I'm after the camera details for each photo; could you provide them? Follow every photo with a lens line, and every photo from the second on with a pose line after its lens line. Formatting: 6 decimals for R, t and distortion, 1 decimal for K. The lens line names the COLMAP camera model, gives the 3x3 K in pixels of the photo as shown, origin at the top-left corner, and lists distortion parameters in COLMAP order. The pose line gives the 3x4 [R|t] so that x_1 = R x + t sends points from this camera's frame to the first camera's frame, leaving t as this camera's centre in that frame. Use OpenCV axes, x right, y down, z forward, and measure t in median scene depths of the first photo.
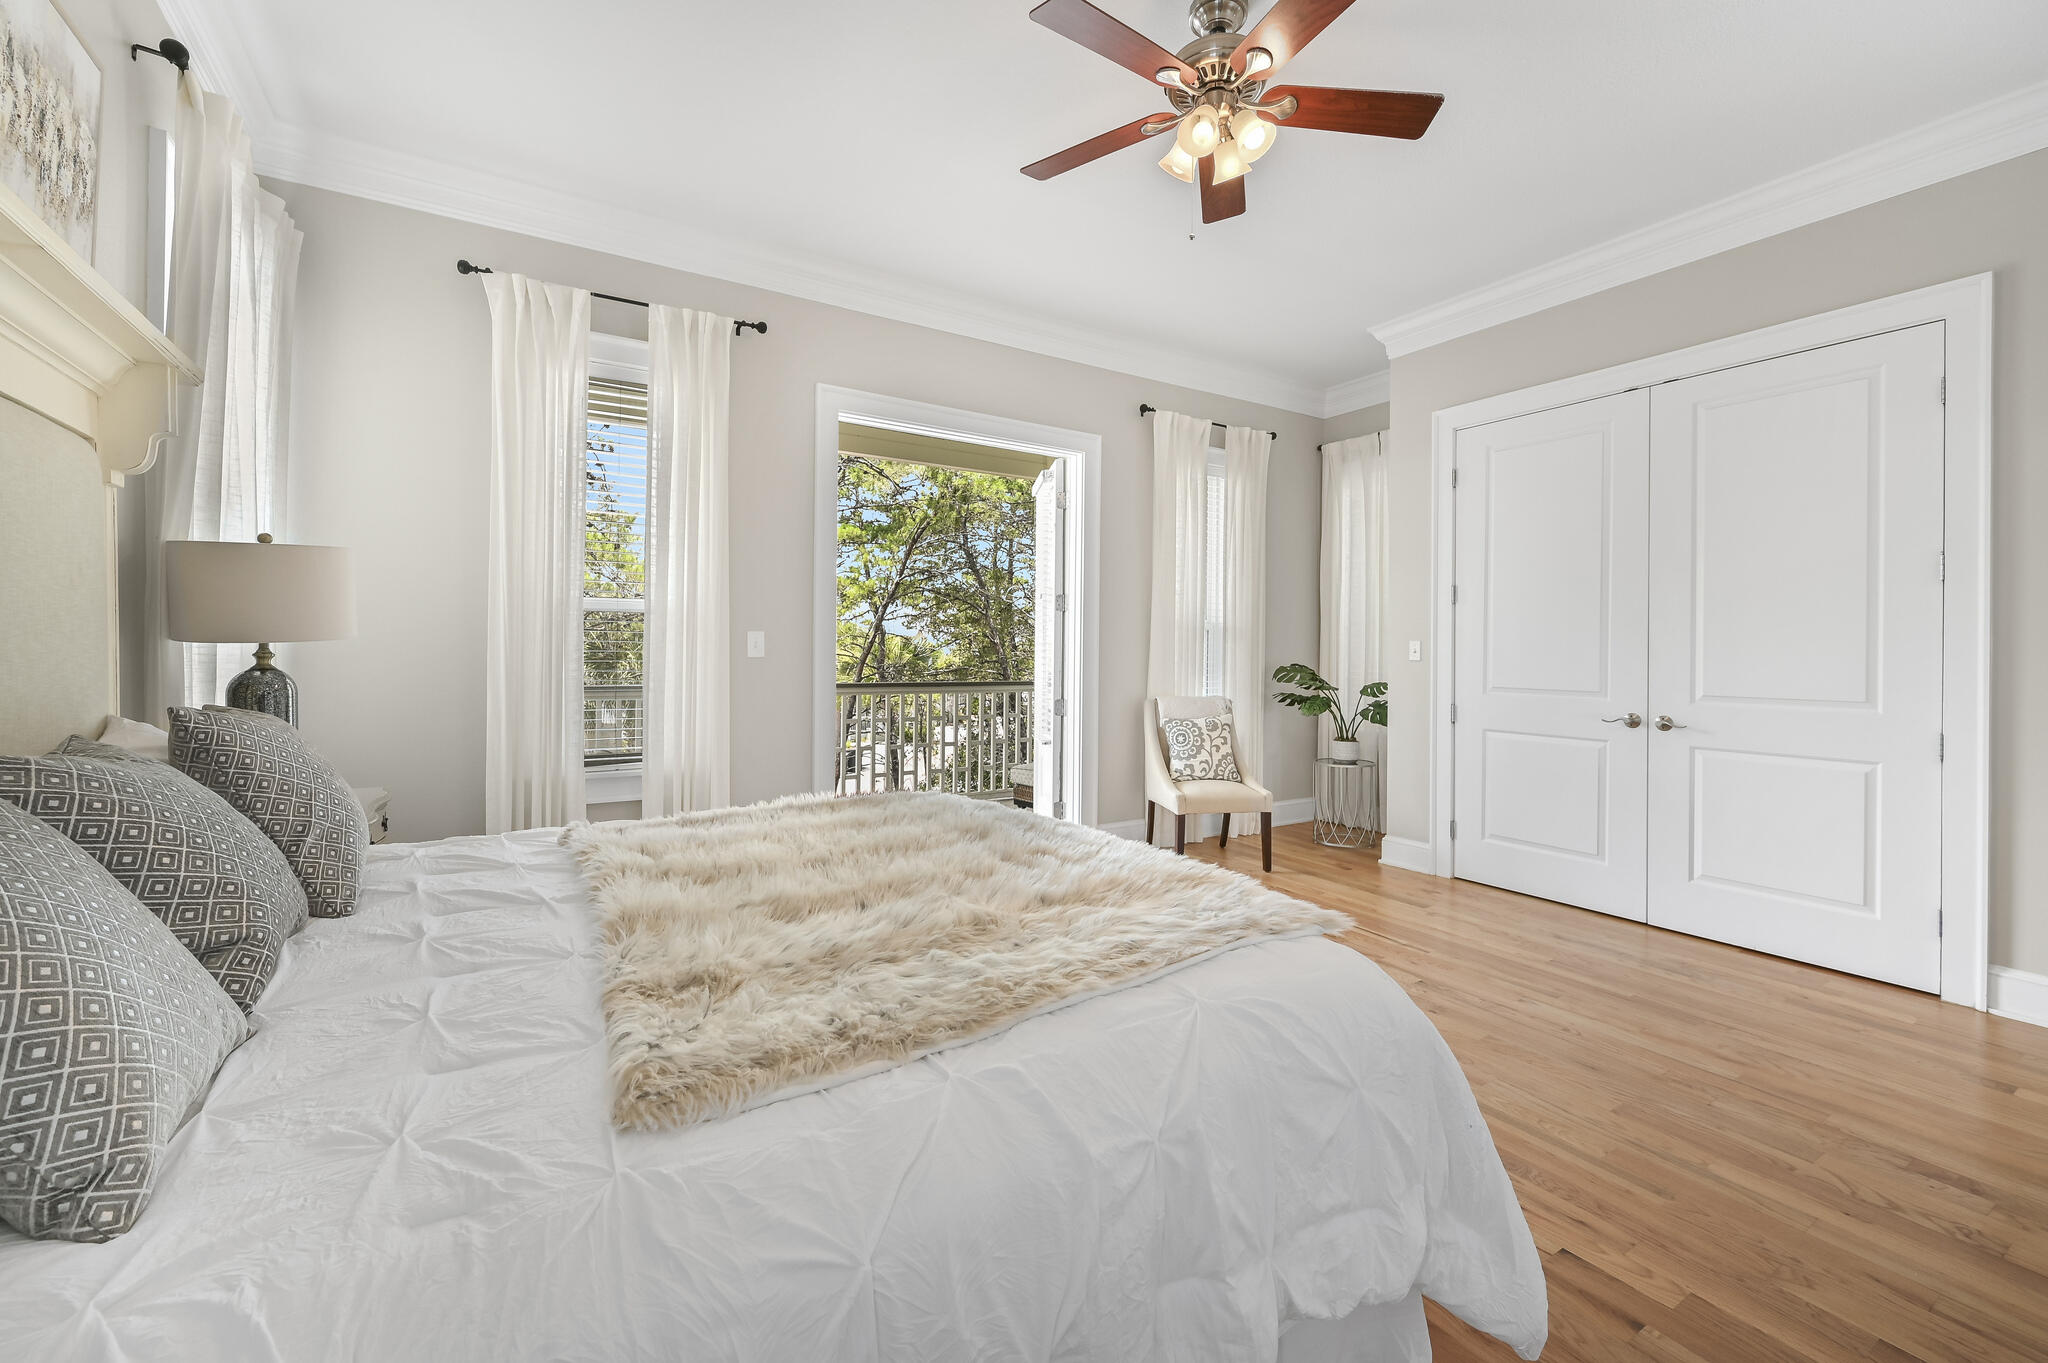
lens RADIAL K [[838.5, 0, 1034.1], [0, 838.5, 653.1], [0, 0, 1]] dist [0.000745, 0.000271]
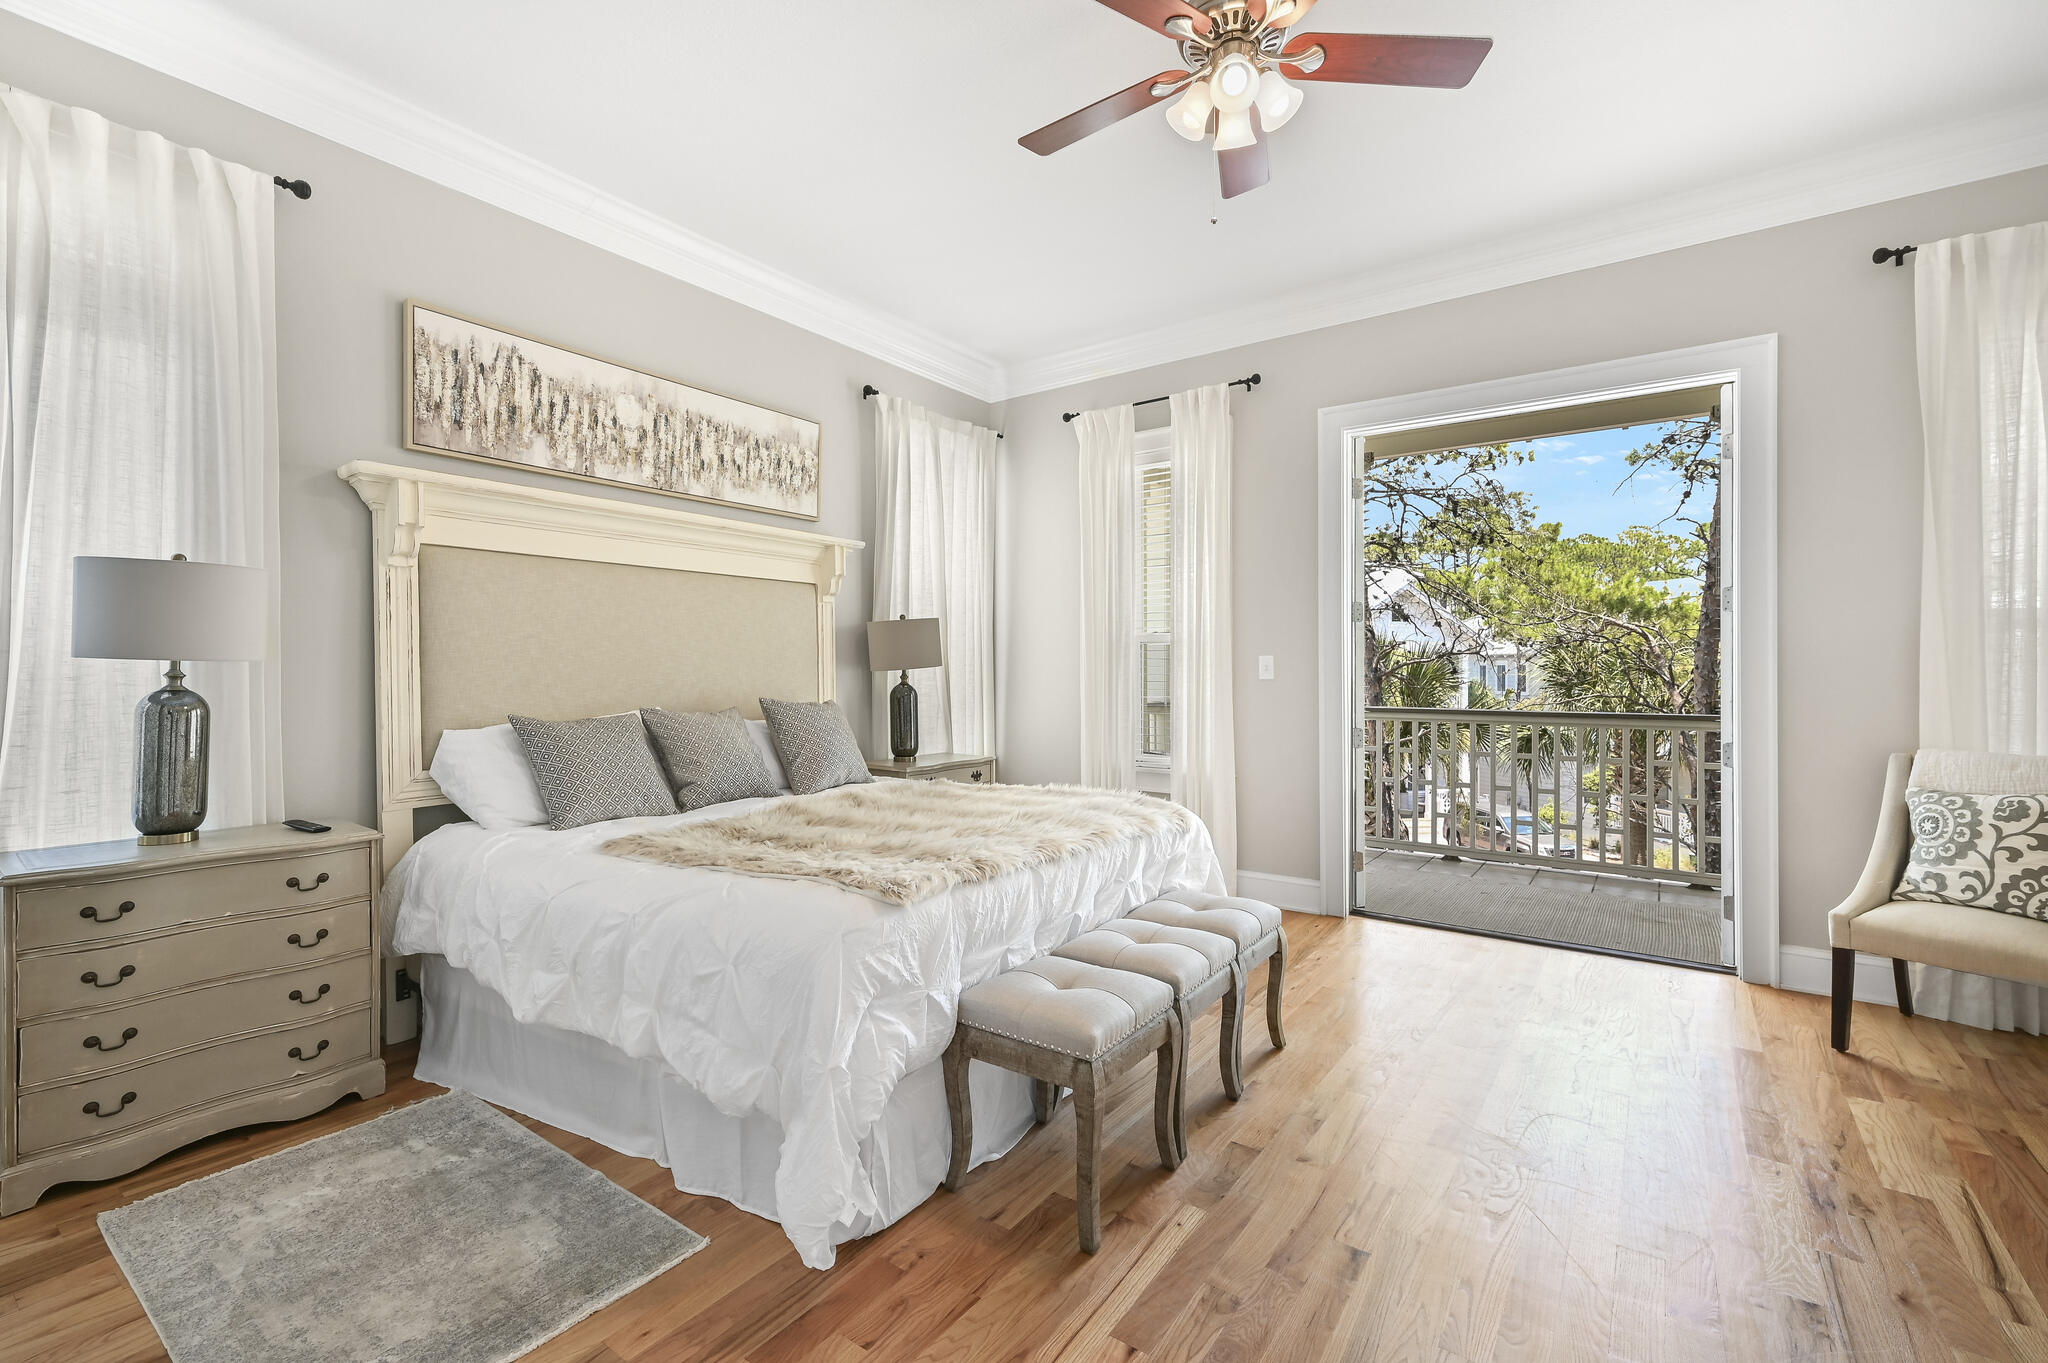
lens RADIAL K [[886.3, 0, 1016.0], [0, 886.3, 675.2], [0, 0, 1]] dist [0.003255, 0.000759]
pose [[0.378562, -0.004135, -0.925567, 0.557607], [0.002206, 0.999991, -0.003565, 0.002642], [0.925573, -0.000692, 0.378568, 0.238822]]
